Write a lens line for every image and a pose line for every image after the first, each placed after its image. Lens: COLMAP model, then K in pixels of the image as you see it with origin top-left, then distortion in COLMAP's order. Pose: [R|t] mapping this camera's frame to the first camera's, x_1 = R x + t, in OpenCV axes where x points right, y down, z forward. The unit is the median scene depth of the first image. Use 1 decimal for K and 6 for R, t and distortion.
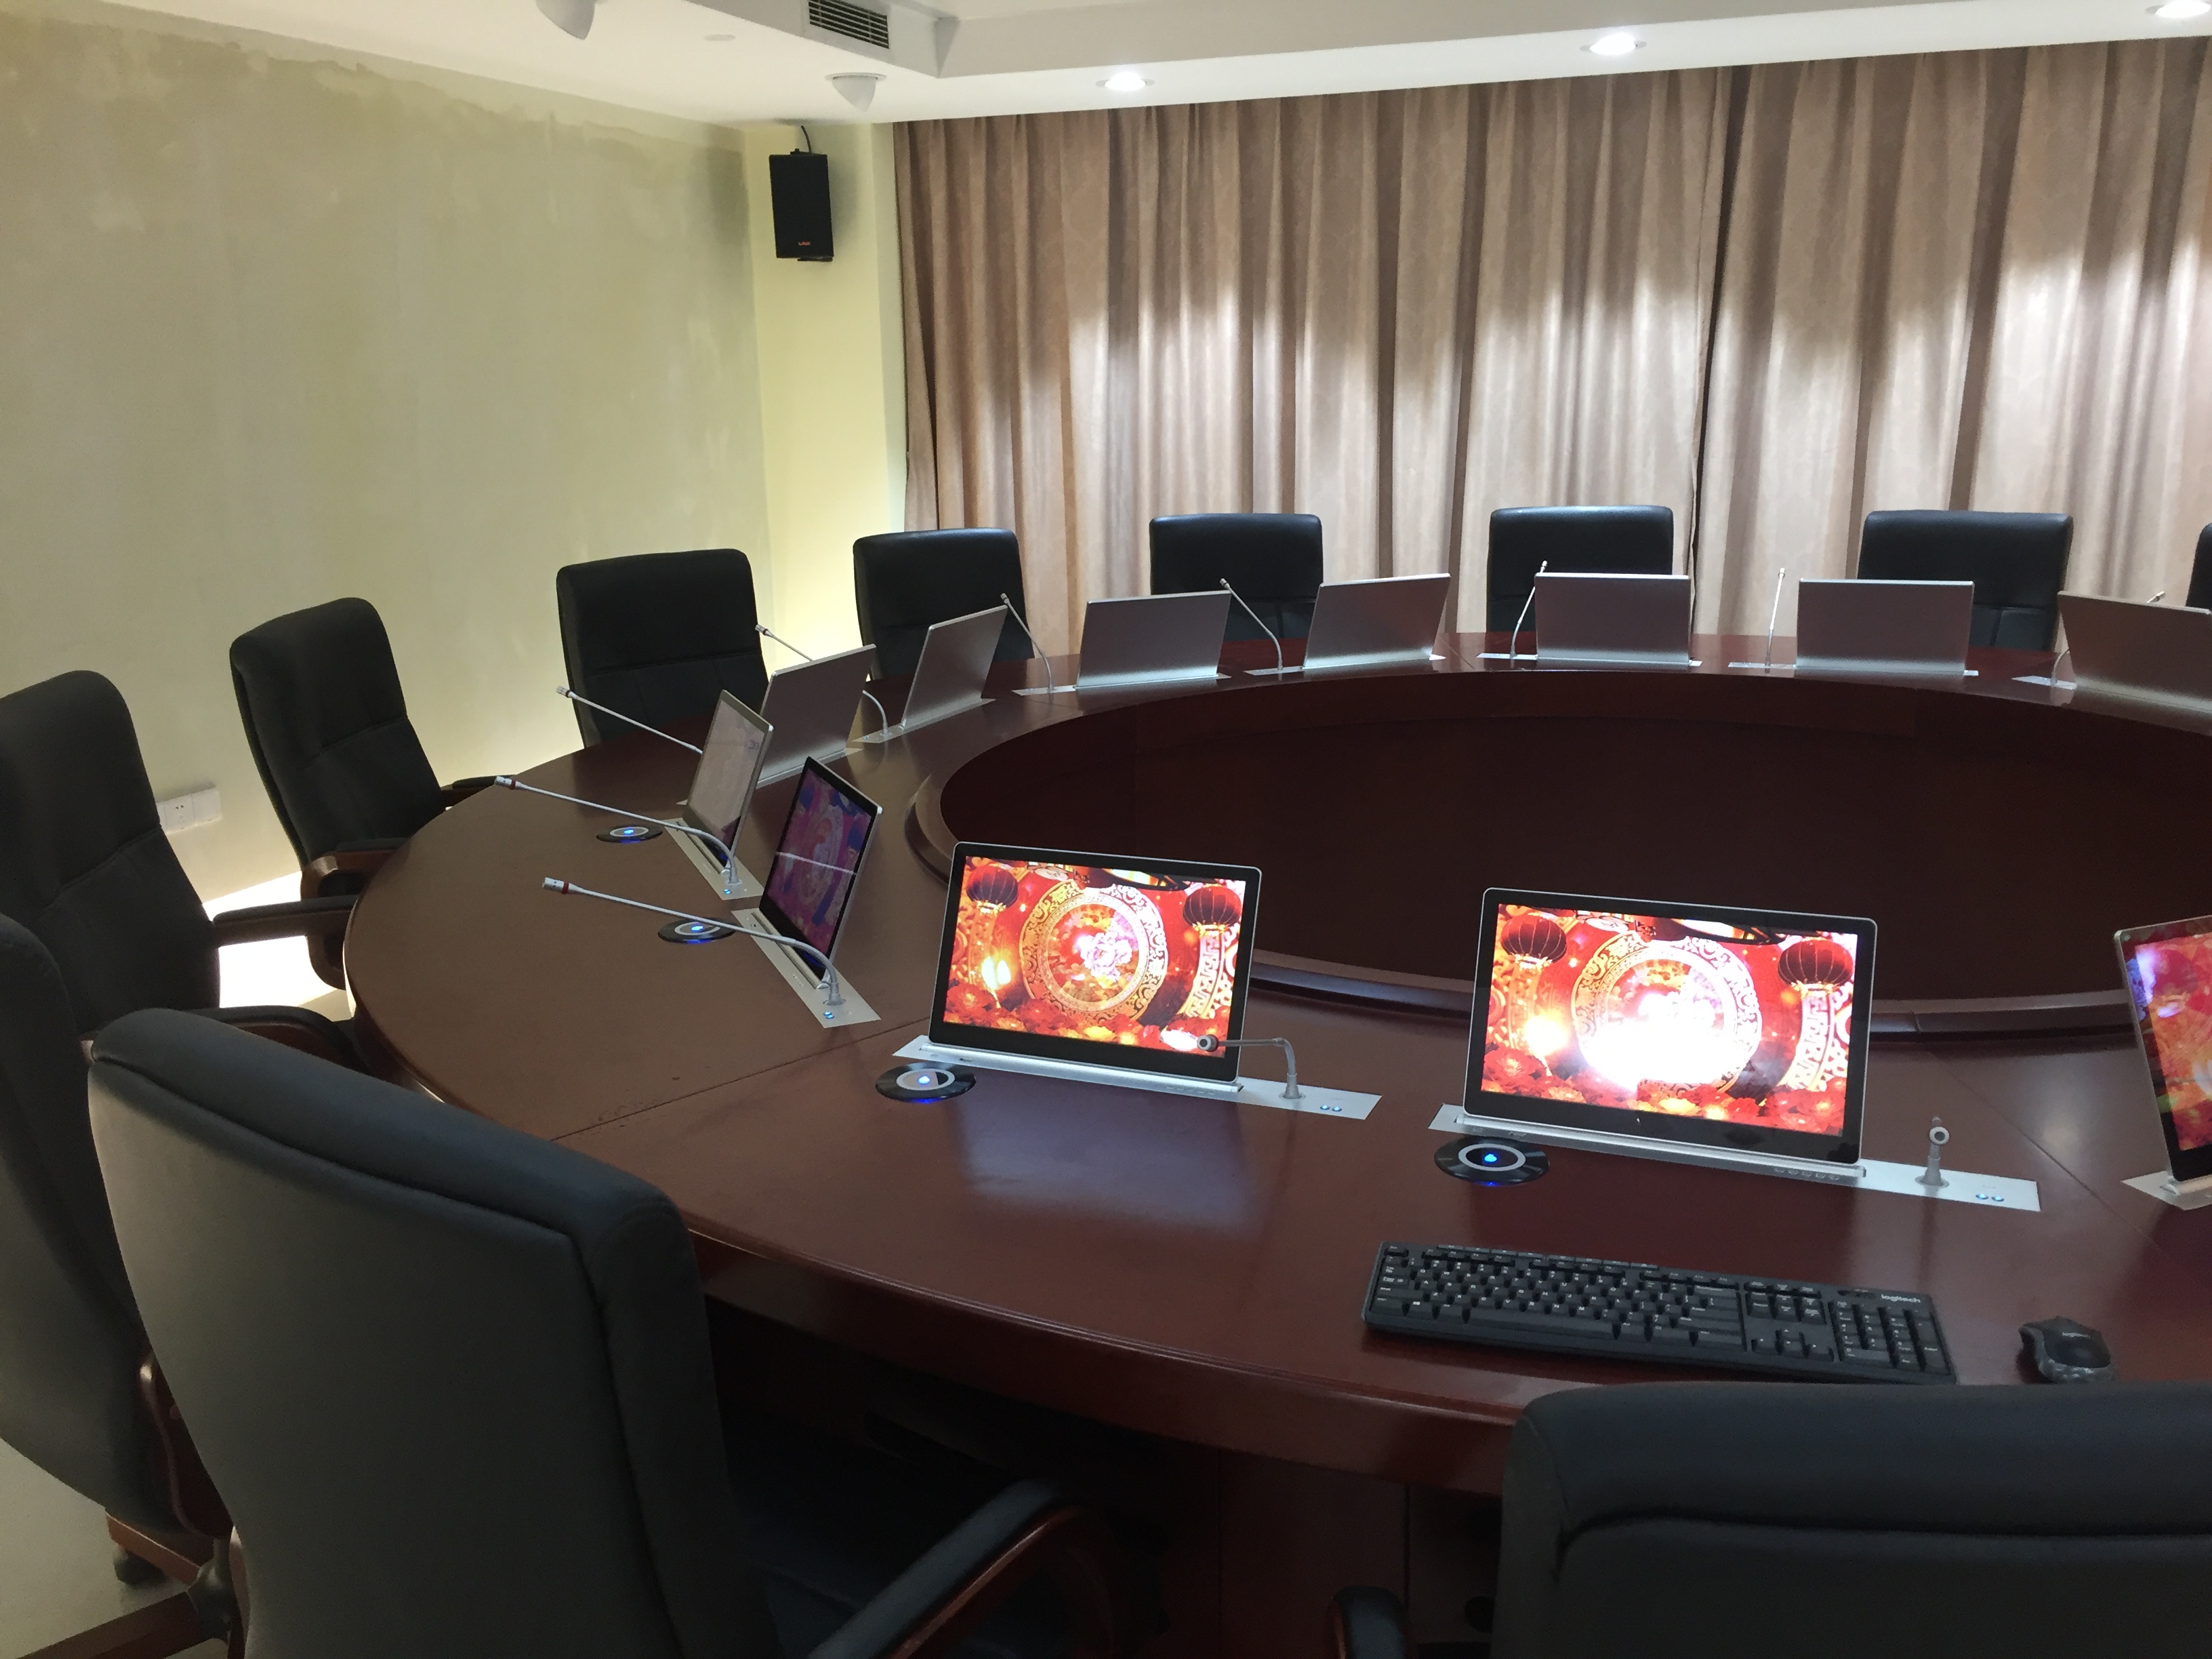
lens RADIAL K [[1841.2, 0, 1108.2], [0, 1841.2, 822.7], [0, 0, 1]] dist [0.072692, -0.093923]
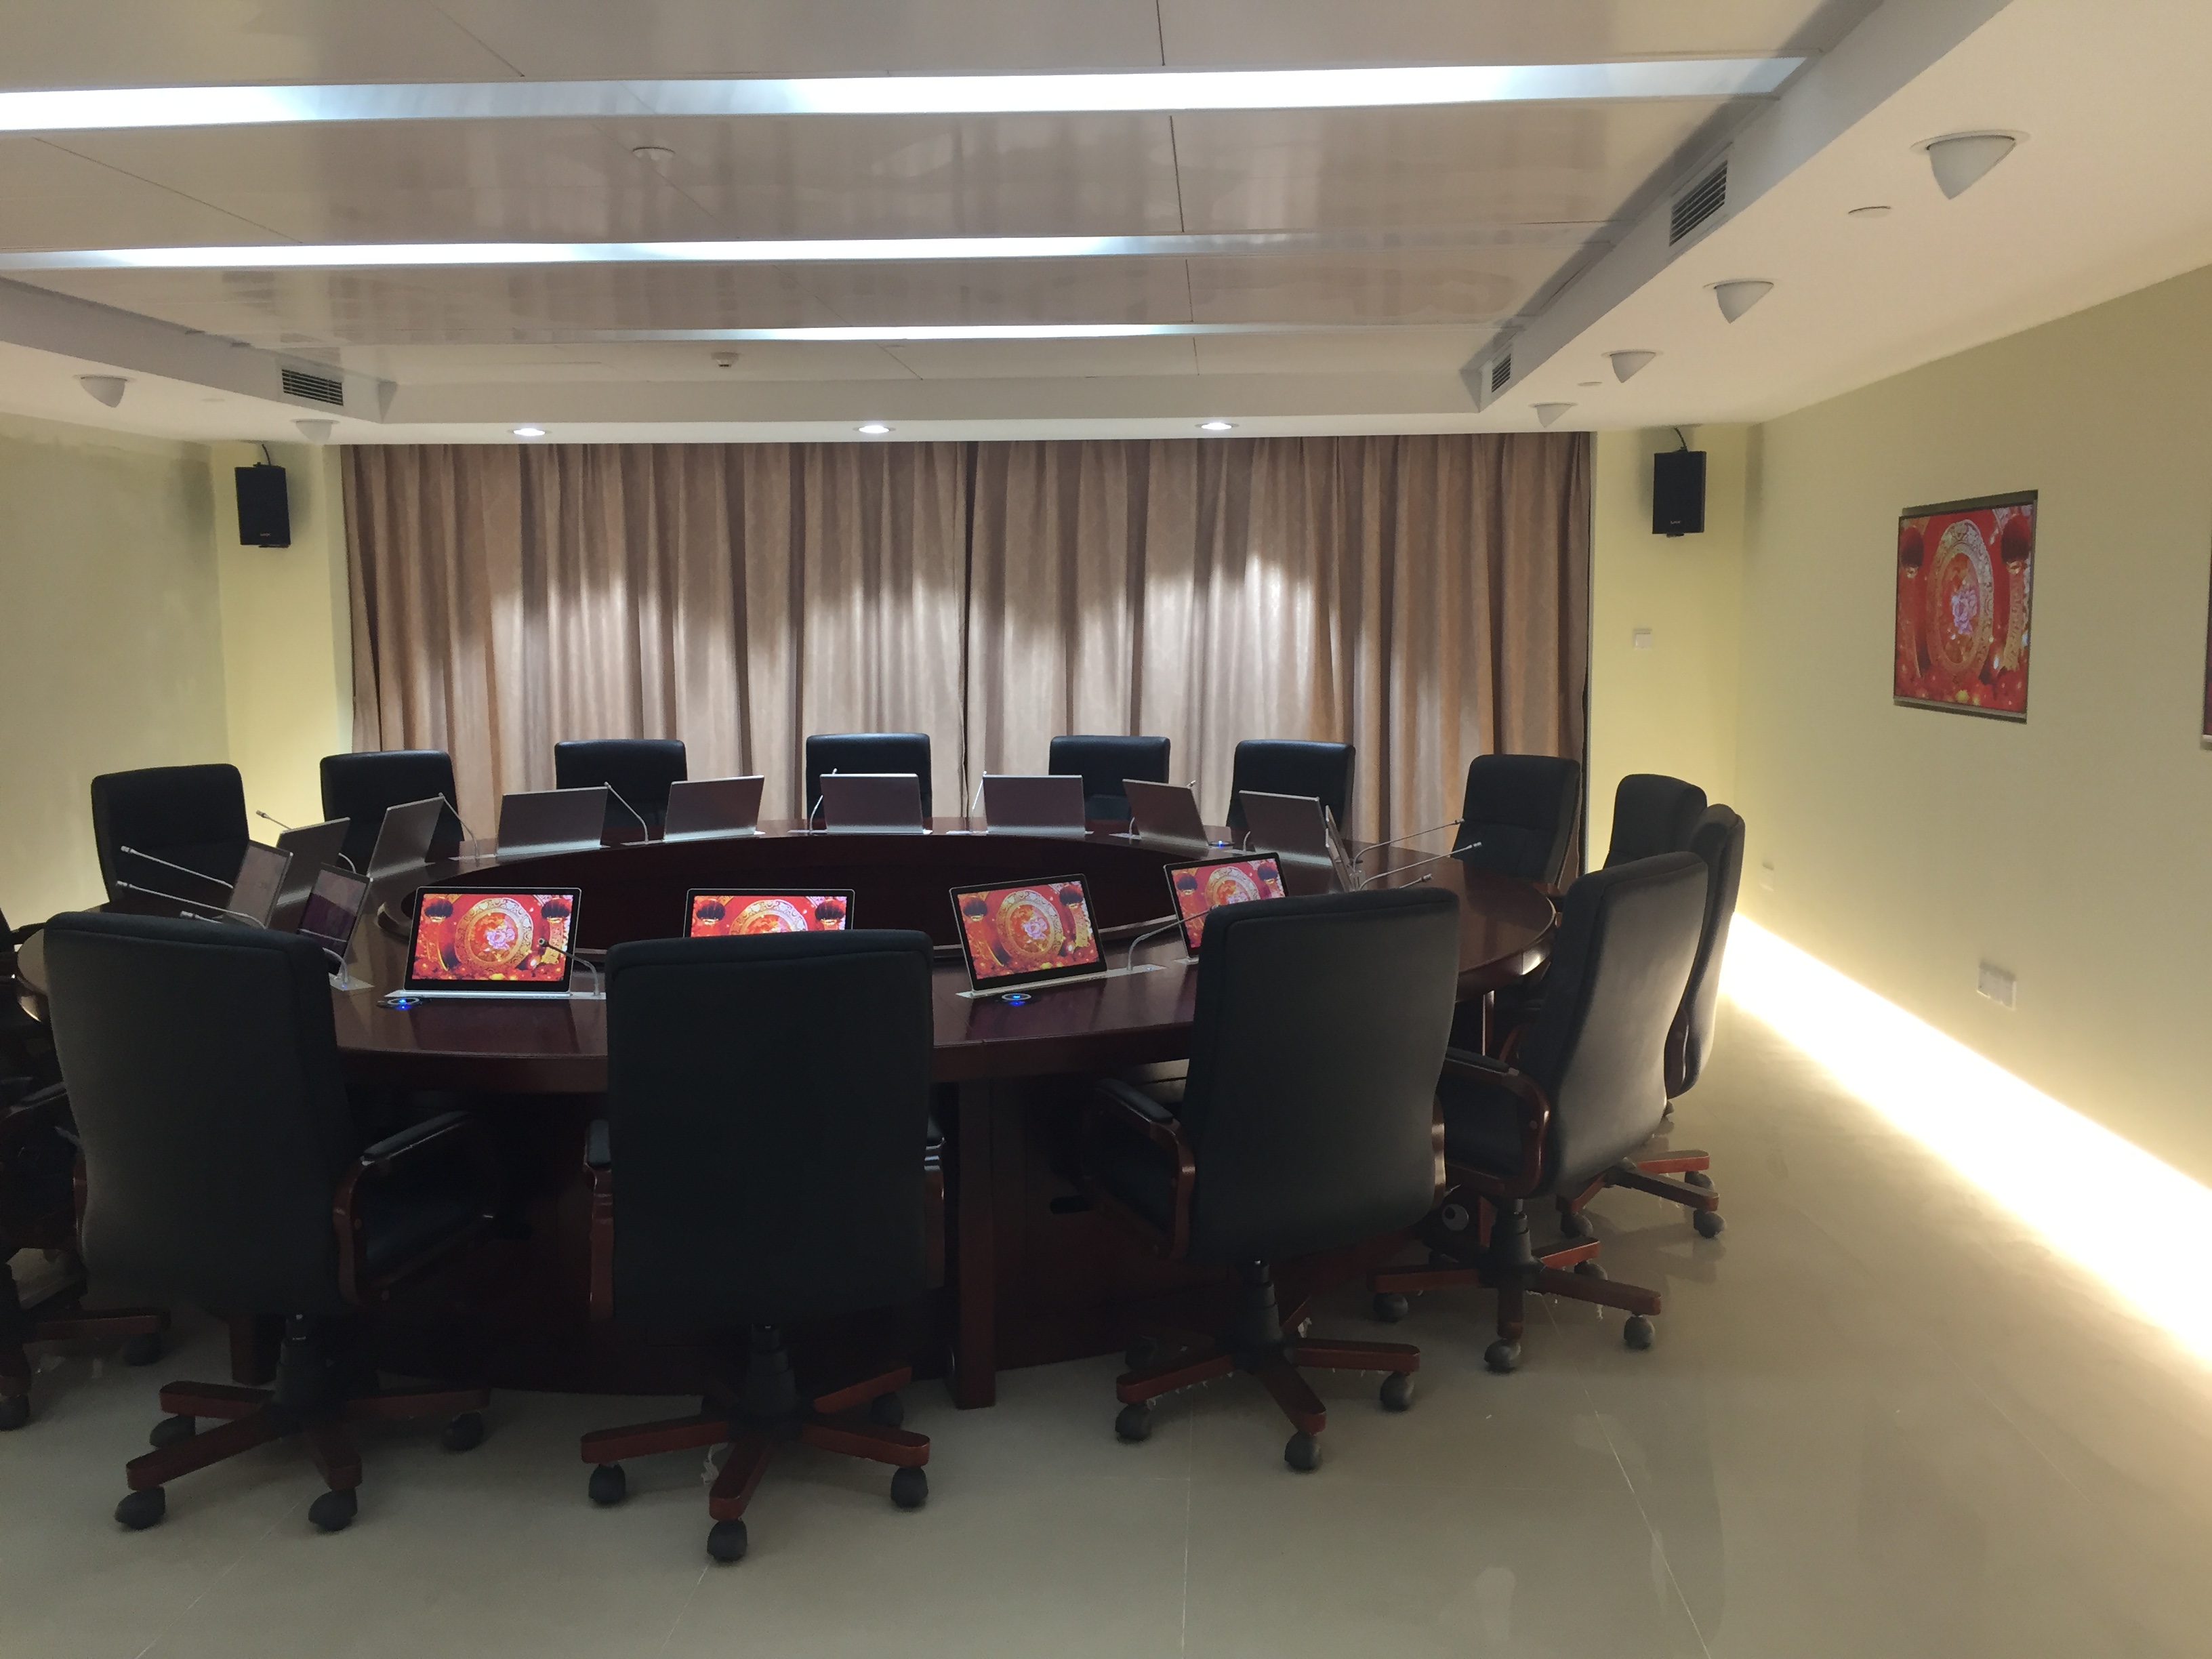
lens RADIAL K [[1841.2, 0, 1108.2], [0, 1841.2, 822.7], [0, 0, 1]] dist [0.072692, -0.093923]
pose [[0.957622, -0.020735, 0.287280, 0.017489], [0.058902, 0.990425, -0.124856, 0.076625], [-0.281940, 0.136486, 0.949674, -0.352782]]
